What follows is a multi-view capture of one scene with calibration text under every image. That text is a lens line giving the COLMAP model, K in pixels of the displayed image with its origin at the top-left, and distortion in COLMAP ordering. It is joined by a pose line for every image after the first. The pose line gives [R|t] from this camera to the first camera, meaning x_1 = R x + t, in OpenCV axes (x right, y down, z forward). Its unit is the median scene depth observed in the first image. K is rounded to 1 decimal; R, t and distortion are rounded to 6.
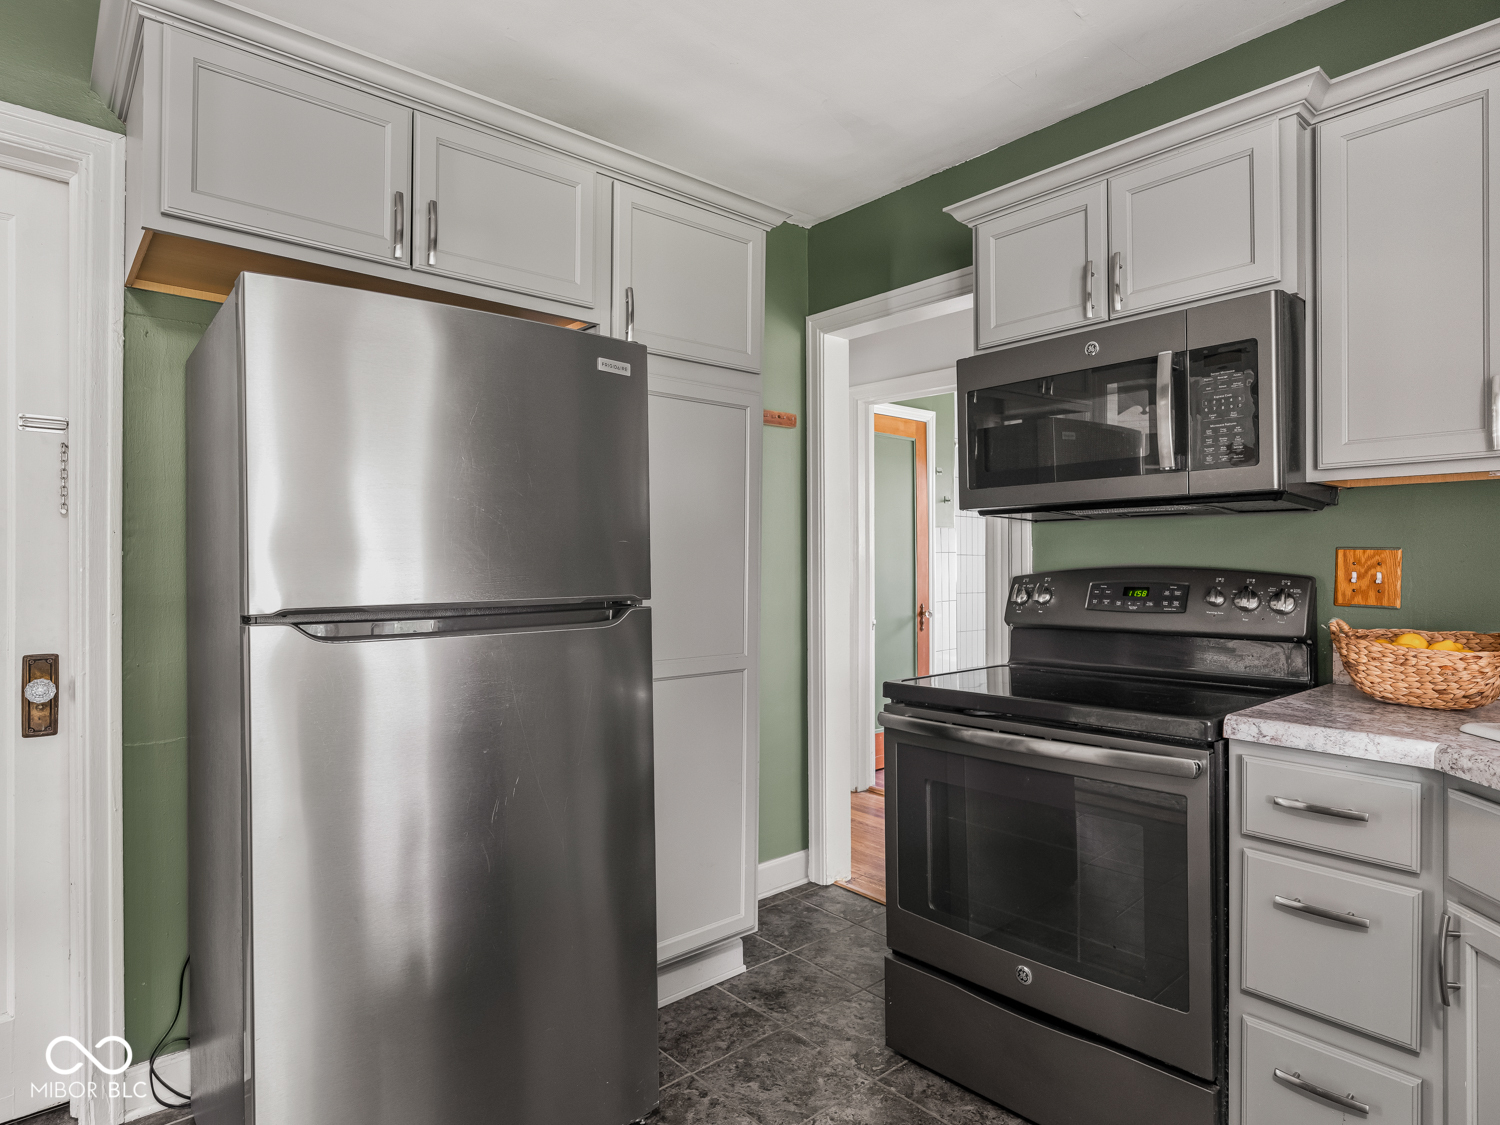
lens RADIAL K [[848.3, 0, 750.0], [0, 848.3, 562.5], [0, 0, 1]] dist [-0.000309, -0.000624]
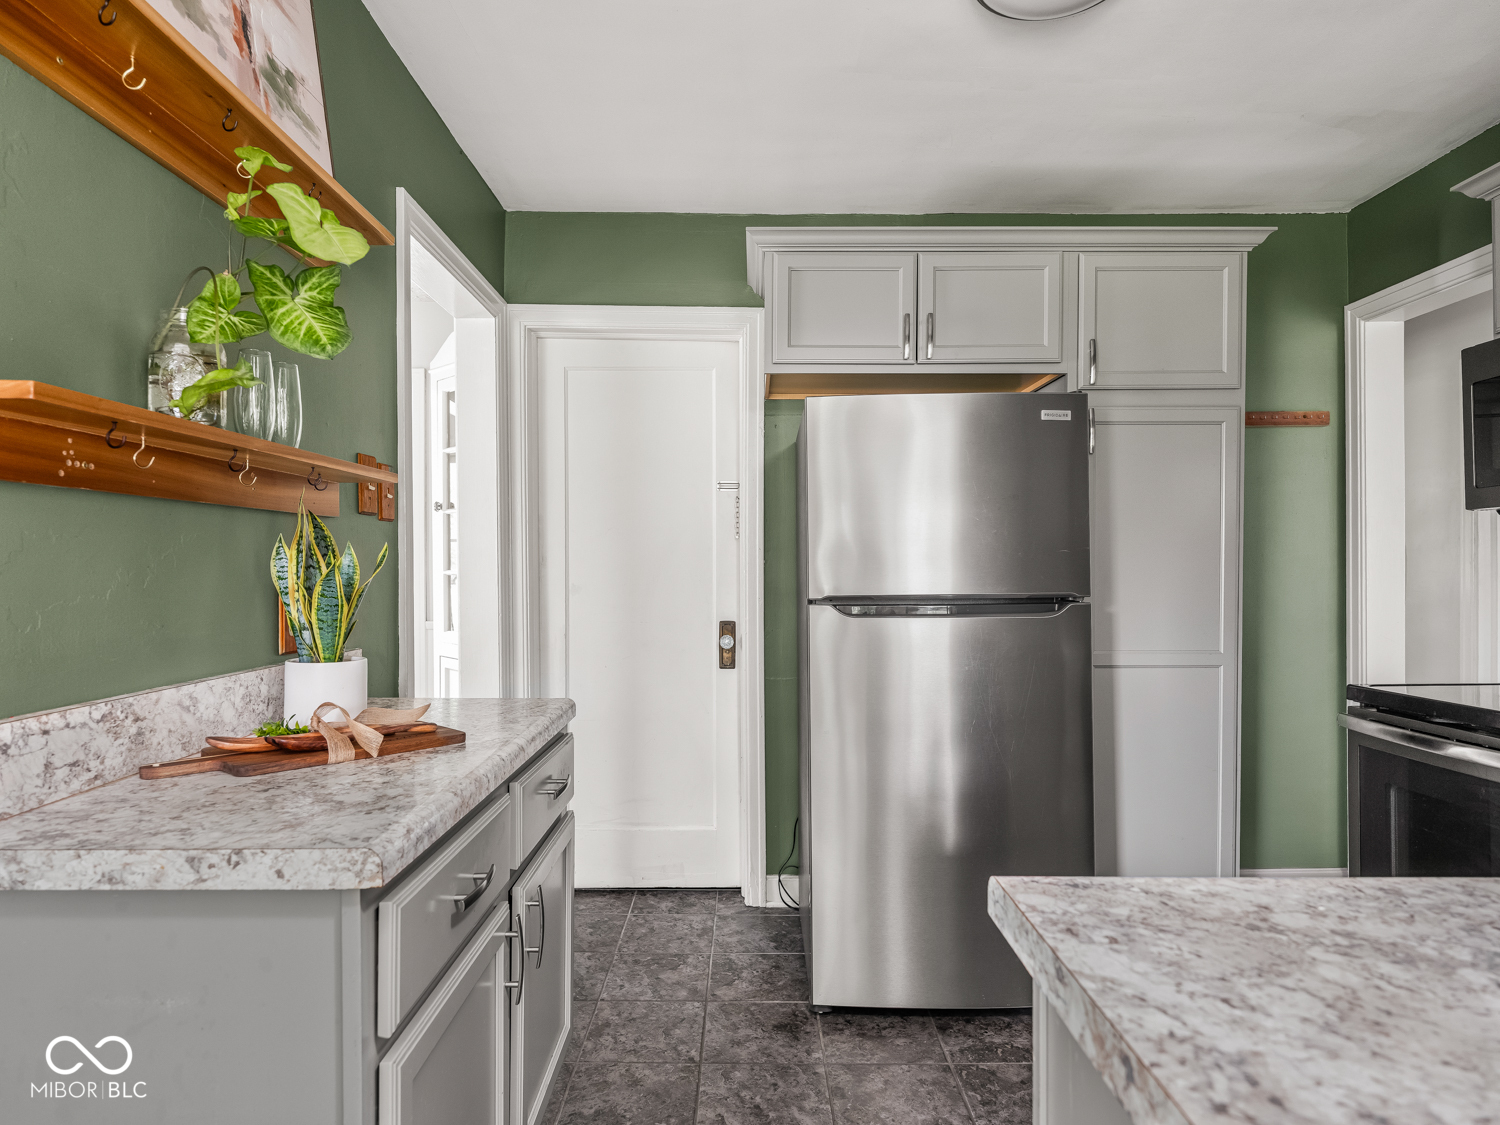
lens RADIAL K [[848.3, 0, 750.0], [0, 848.3, 562.5], [0, 0, 1]] dist [-0.000309, -0.000624]
pose [[0.758951, -0.004272, -0.651133, 0.311401], [0.002607, 0.999990, -0.003521, -0.003108], [0.651142, 0.000975, 0.758955, -0.268139]]
